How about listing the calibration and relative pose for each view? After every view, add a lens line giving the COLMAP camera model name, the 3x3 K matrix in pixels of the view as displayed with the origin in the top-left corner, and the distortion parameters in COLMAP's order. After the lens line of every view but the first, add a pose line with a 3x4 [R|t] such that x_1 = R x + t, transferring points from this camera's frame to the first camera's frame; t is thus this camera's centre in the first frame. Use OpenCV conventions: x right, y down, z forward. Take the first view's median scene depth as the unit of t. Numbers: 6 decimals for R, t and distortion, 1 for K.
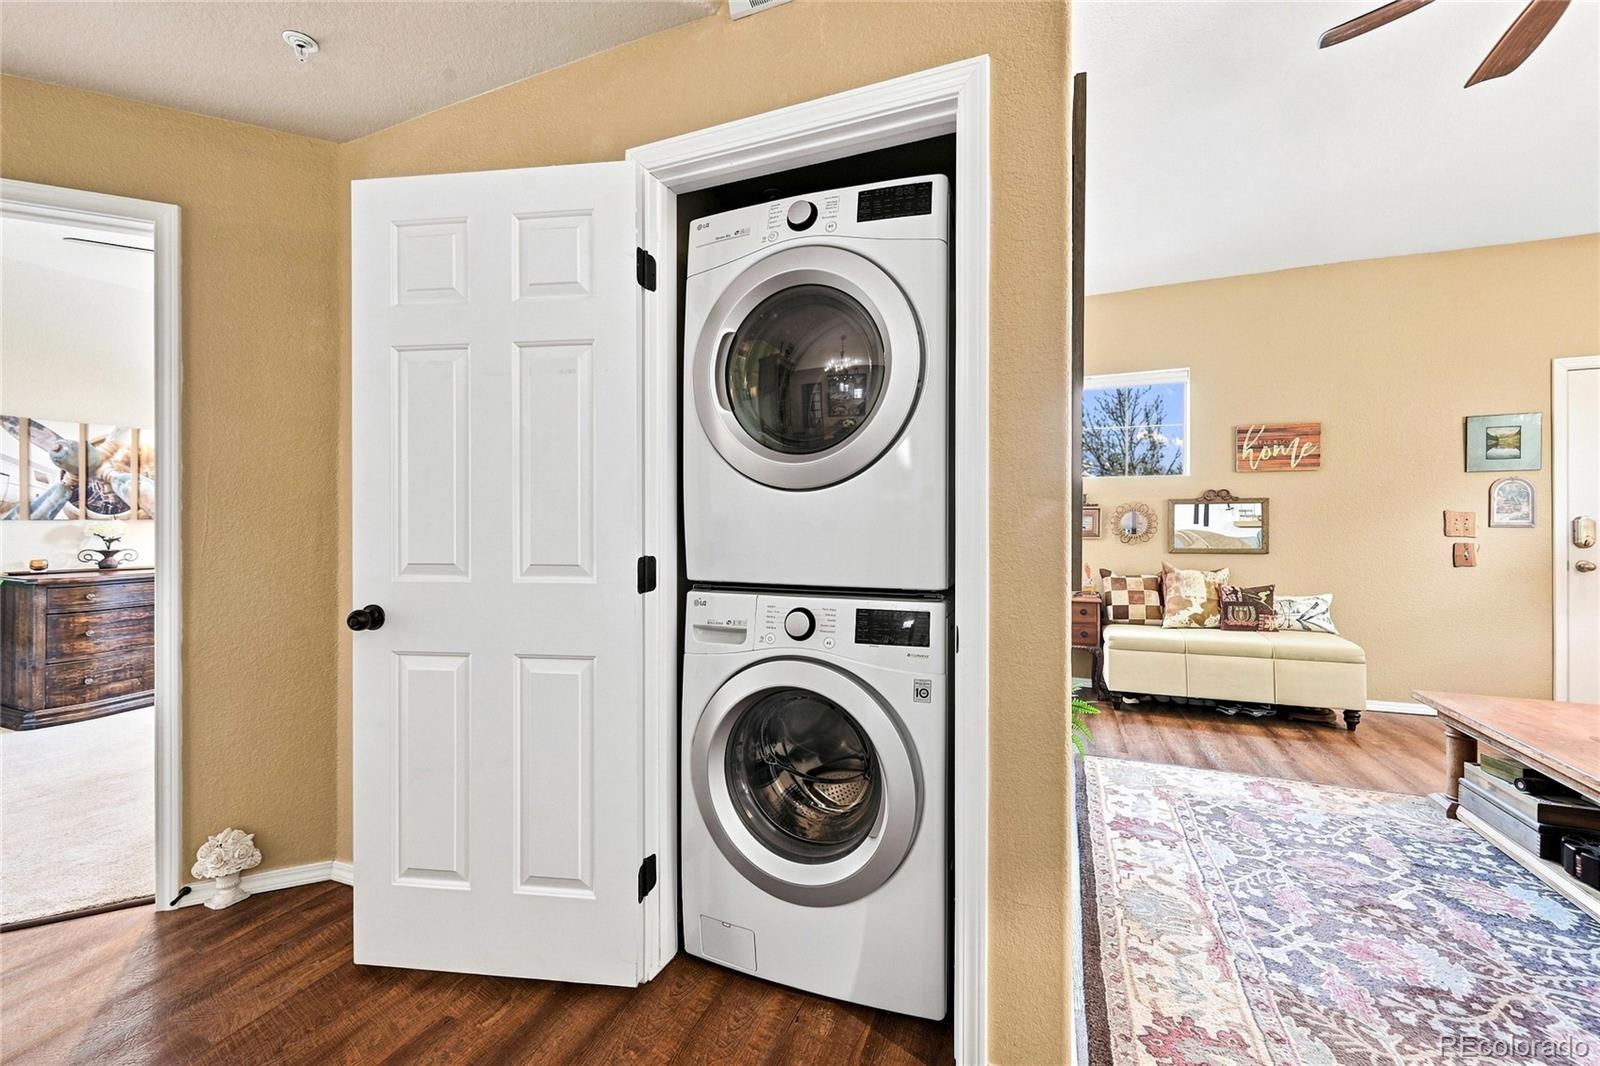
lens RADIAL K [[633.8, 0, 799.3], [0, 633.8, 527.0], [0, 0, 1]] dist [-0.002884, 0.000771]
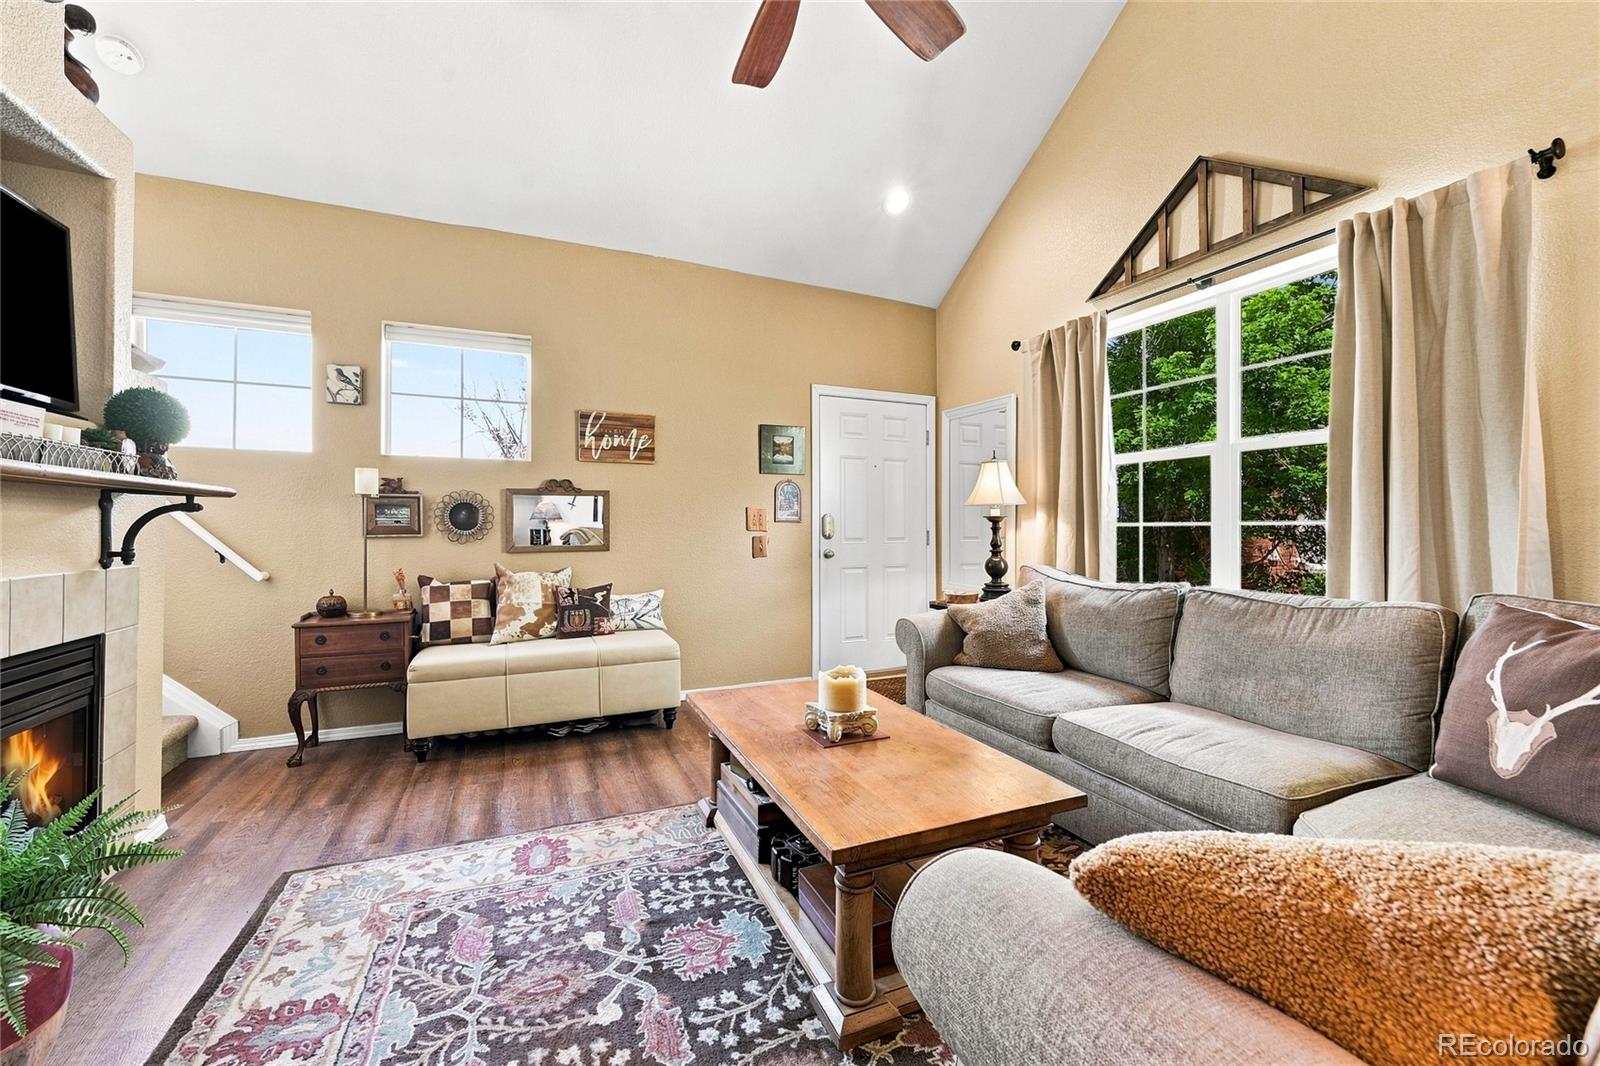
lens RADIAL K [[636.2, 0, 800.8], [0, 636.2, 525.5], [0, 0, 1]] dist [-0.002781, -0.000308]
pose [[0.696297, 0.002329, 0.717750, 0.562127], [-0.000108, 0.999995, -0.003139, 0.018138], [-0.717754, 0.002108, 0.696293, 0.305288]]
